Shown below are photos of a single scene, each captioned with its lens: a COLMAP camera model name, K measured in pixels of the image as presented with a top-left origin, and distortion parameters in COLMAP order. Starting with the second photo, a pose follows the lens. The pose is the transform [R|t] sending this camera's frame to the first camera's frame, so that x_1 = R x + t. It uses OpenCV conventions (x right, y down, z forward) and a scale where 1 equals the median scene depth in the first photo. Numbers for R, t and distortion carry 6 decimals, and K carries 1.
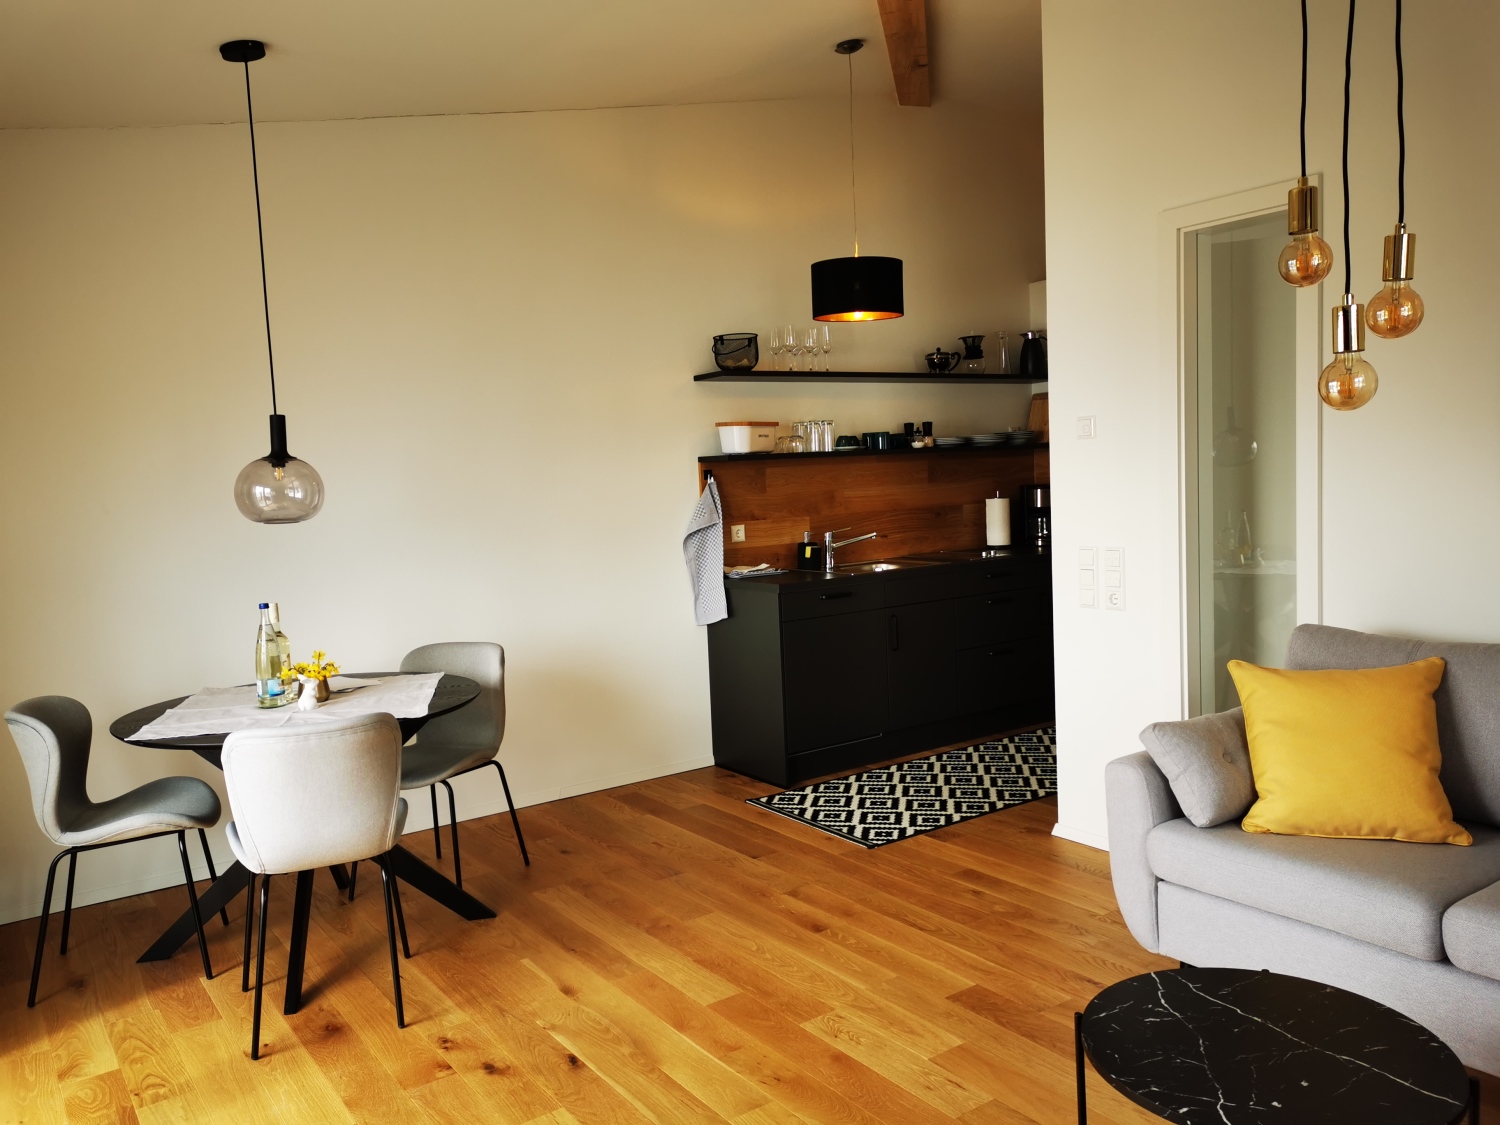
lens RADIAL K [[1156.1, 0, 750.0], [0, 1156.1, 562.5], [0, 0, 1]] dist [0.076571, -0.058650]
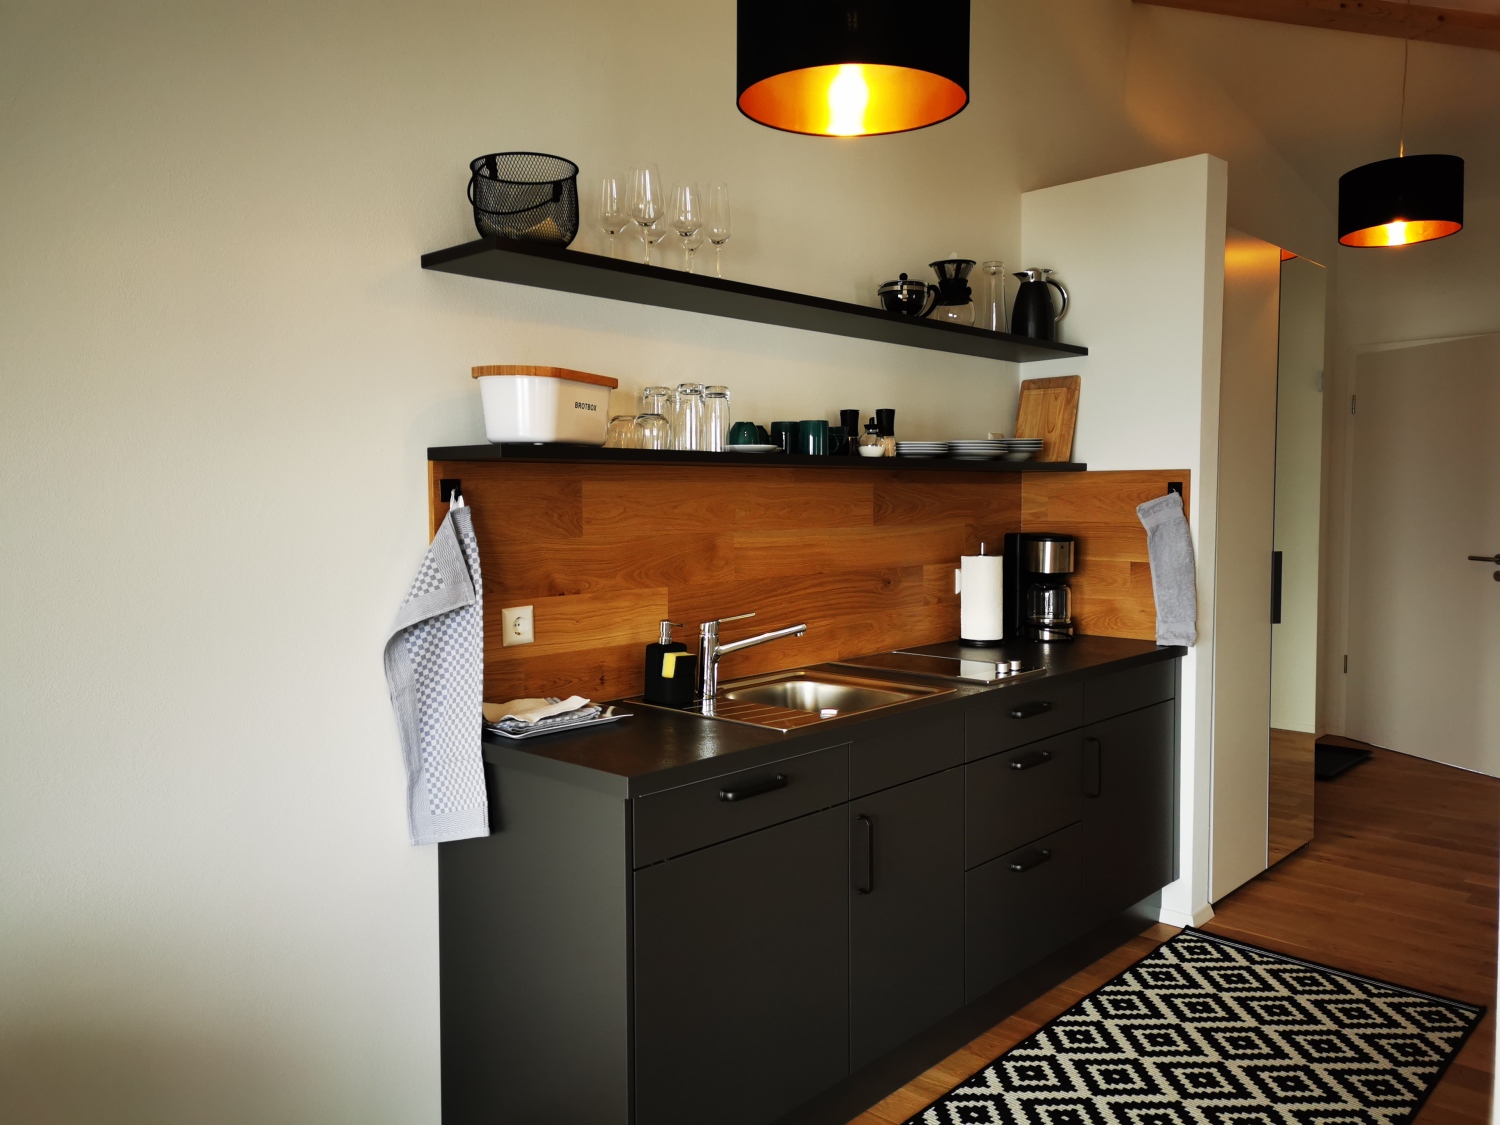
lens RADIAL K [[1156.1, 0, 750.0], [0, 1156.1, 562.5], [0, 0, 1]] dist [0.076571, -0.058650]
pose [[0.976595, 0.026134, 0.213493, -0.018728], [-0.020121, 0.999339, -0.030289, -0.037273], [-0.214144, 0.025285, 0.976475, 0.540489]]
